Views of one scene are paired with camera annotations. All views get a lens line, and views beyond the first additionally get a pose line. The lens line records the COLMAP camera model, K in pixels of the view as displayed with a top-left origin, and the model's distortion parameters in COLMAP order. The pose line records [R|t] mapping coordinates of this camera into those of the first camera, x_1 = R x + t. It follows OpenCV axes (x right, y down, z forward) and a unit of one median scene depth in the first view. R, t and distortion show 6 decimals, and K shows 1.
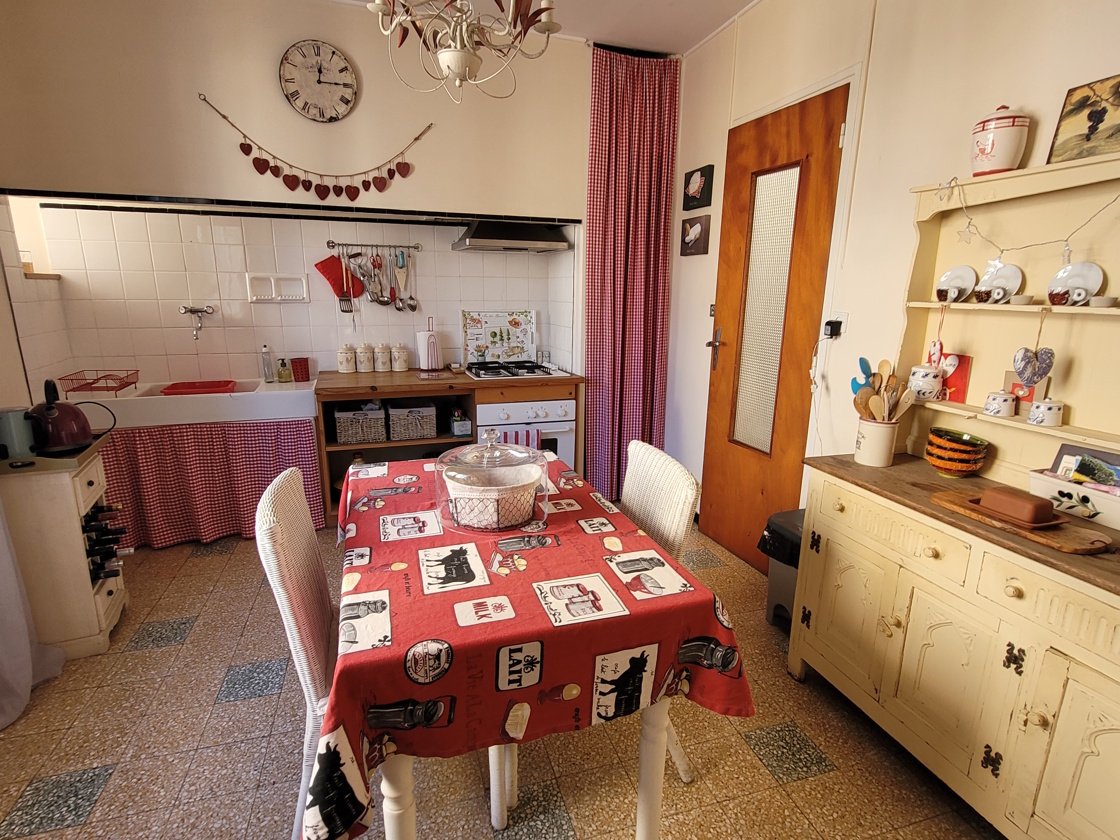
lens RADIAL K [[580.8, 0, 560.1], [0, 580.8, 423.3], [0, 0, 1]] dist [-0.000034, 0.000004]
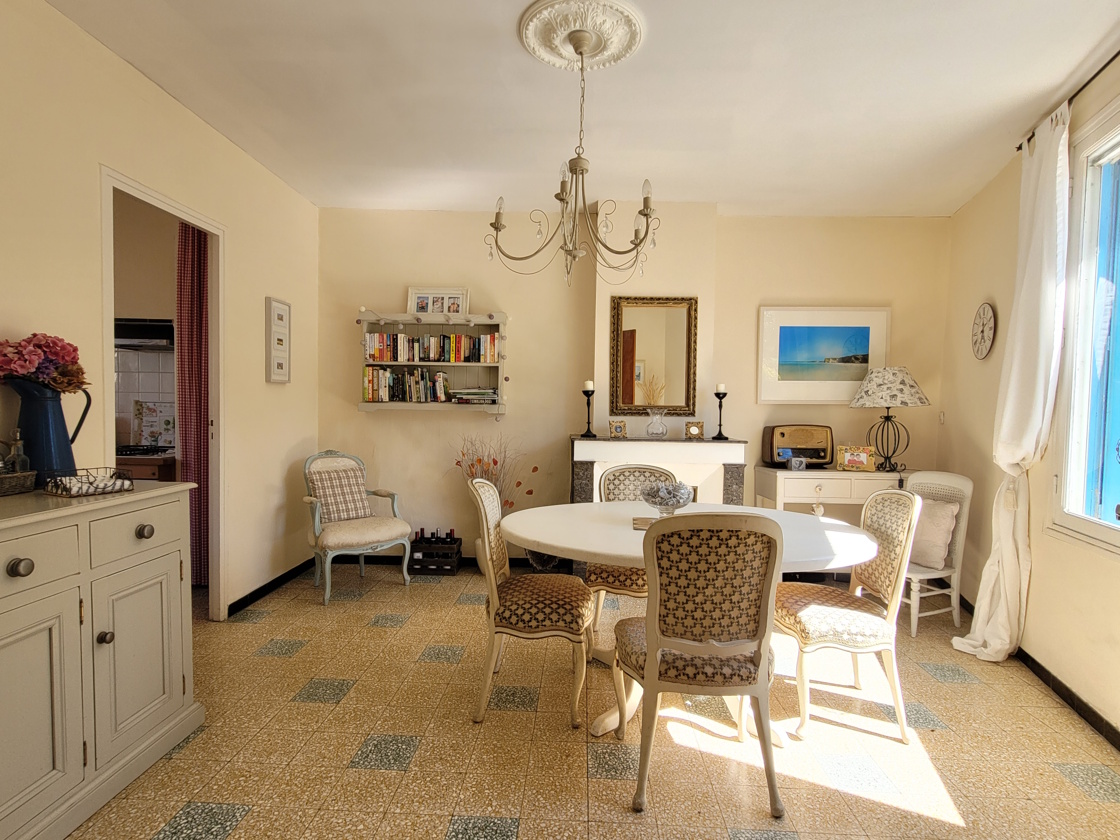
lens RADIAL K [[580.8, 0, 560.1], [0, 580.8, 424.1], [0, 0, 1]] dist [-0.000034, 0.000004]
pose [[0.939965, 0.015680, -0.340910, 0.985522], [-0.084448, 0.978564, -0.187834, -0.003414], [0.330657, 0.205347, 0.921140, 0.220135]]
